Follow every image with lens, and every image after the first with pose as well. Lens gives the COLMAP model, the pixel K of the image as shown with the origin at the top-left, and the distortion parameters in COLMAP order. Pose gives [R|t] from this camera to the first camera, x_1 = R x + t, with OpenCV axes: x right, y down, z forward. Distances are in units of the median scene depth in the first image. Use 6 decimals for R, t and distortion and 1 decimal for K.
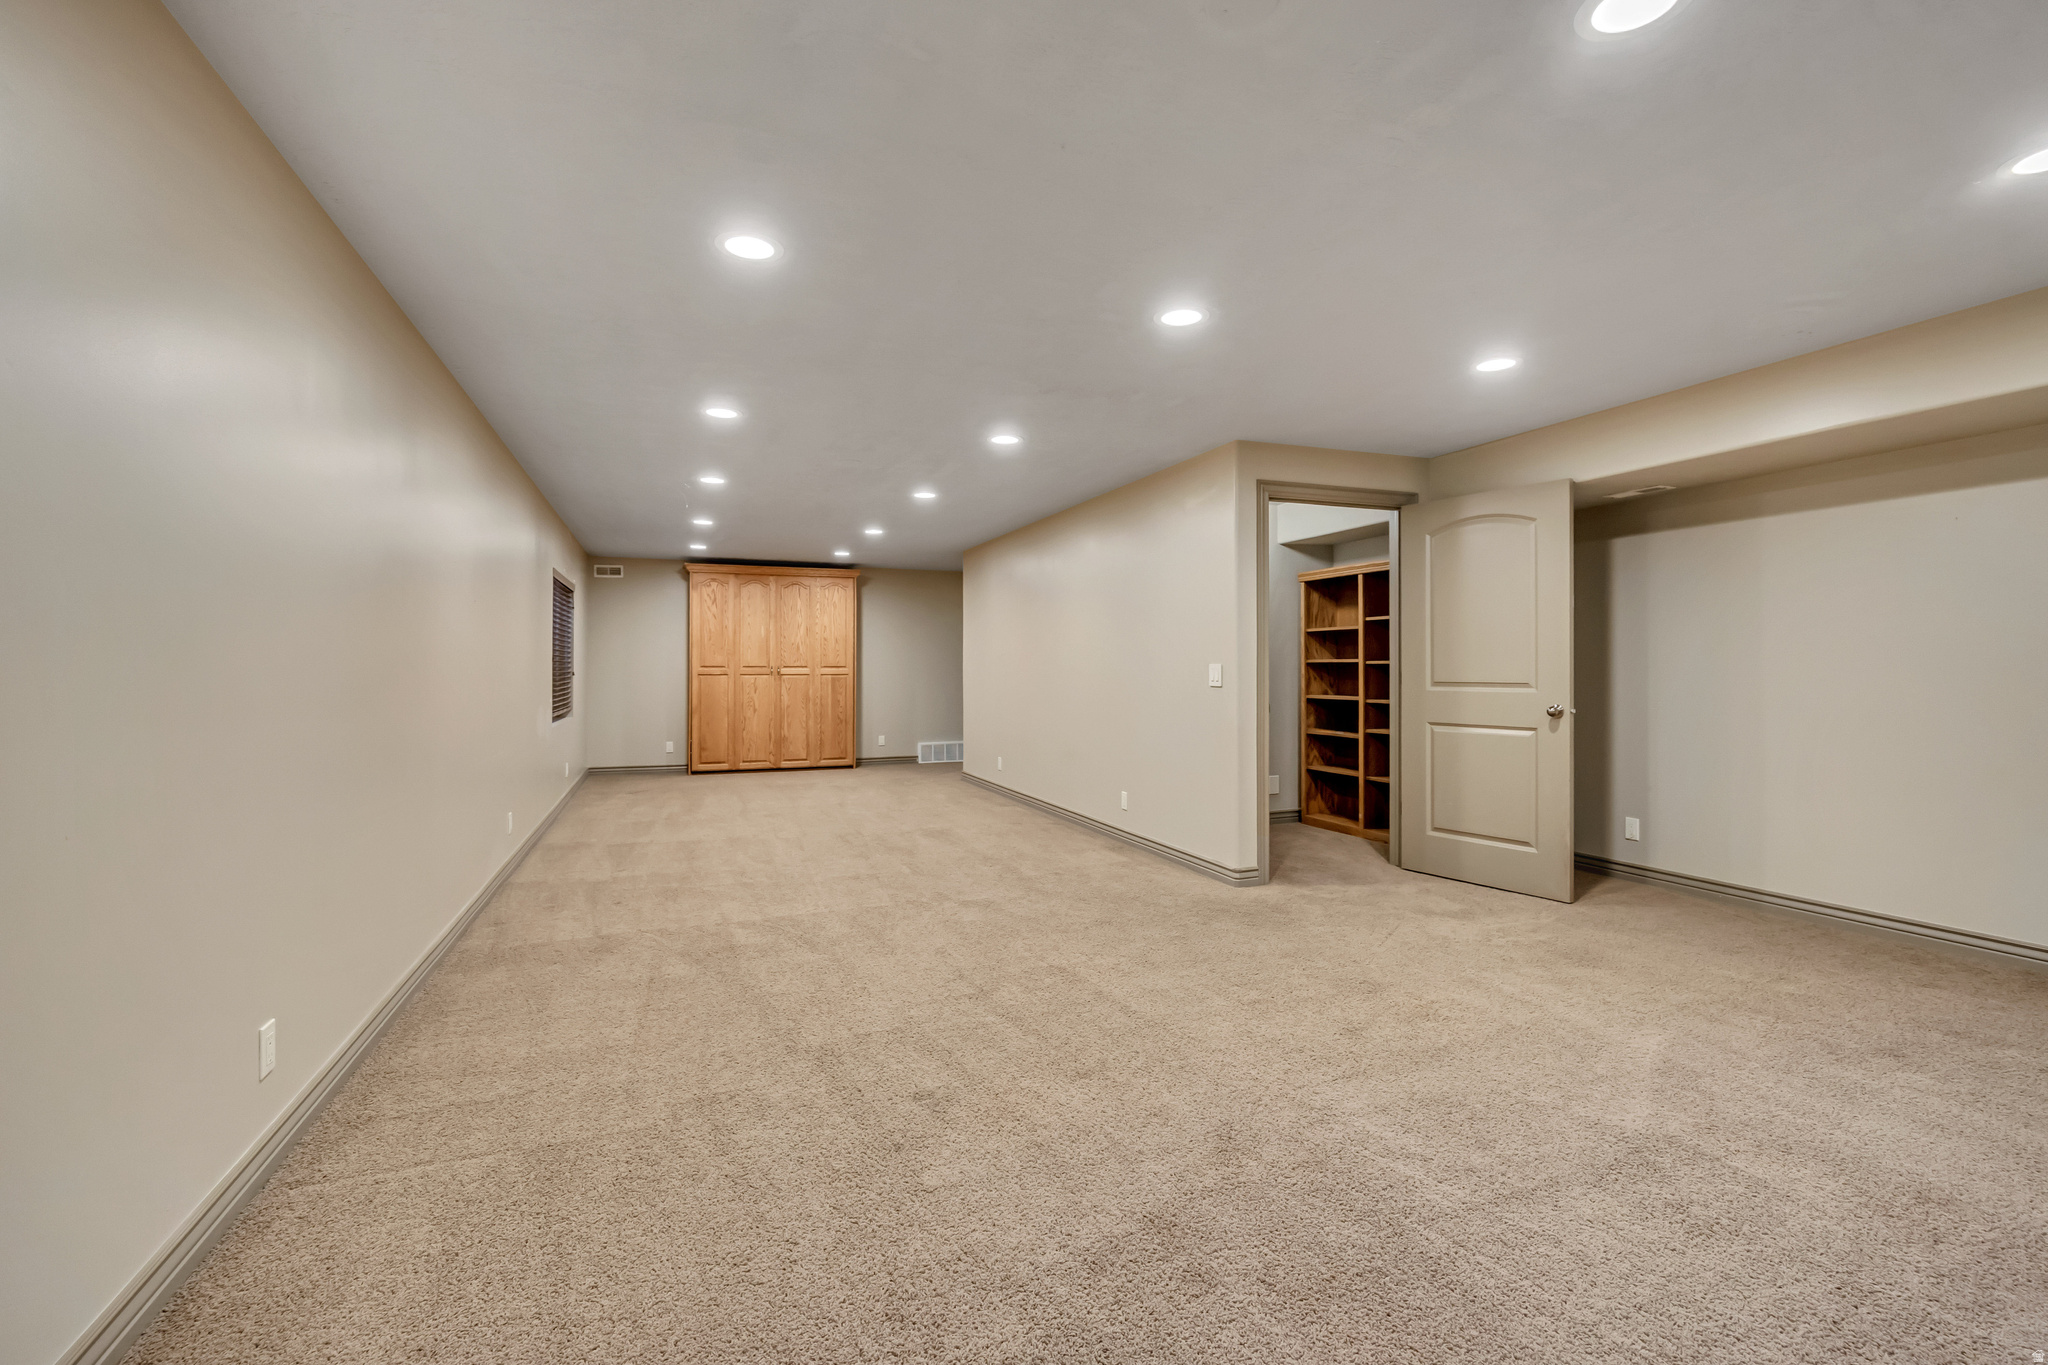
lens RADIAL K [[906.2, 0, 1034.7], [0, 906.2, 674.4], [0, 0, 1]] dist [-0.004469, 0.002572]
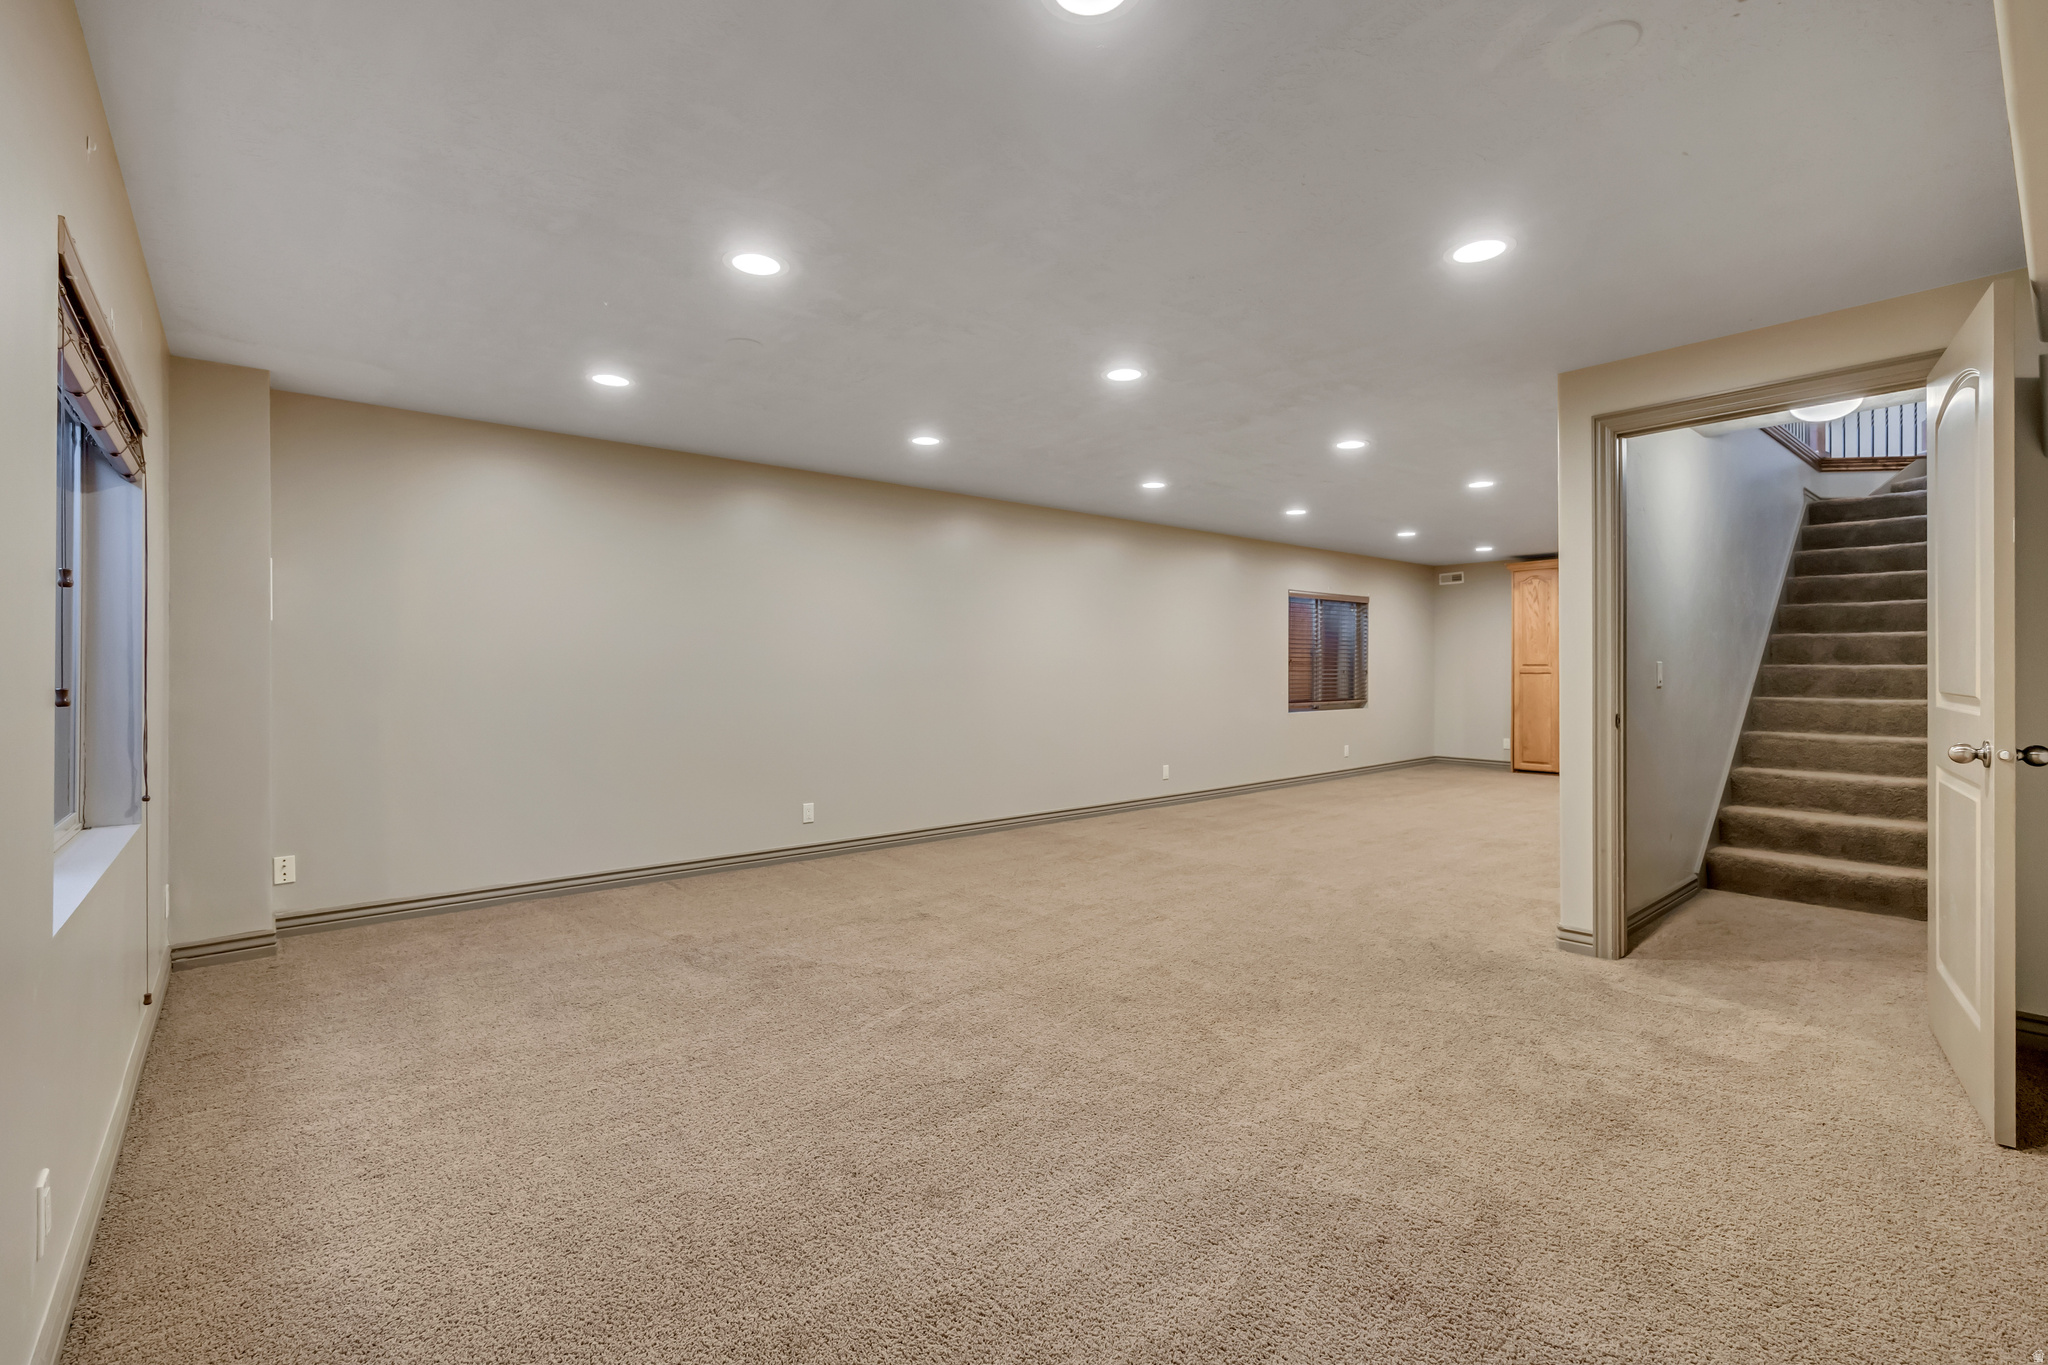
lens RADIAL K [[906.2, 0, 1017.7], [0, 906.2, 676.1], [0, 0, 1]] dist [-0.004469, 0.002572]
pose [[0.318107, 0.004409, -0.948045, 0.402639], [0.000513, 0.999988, 0.004822, -0.001733], [0.948055, -0.002021, 0.318101, 0.154892]]
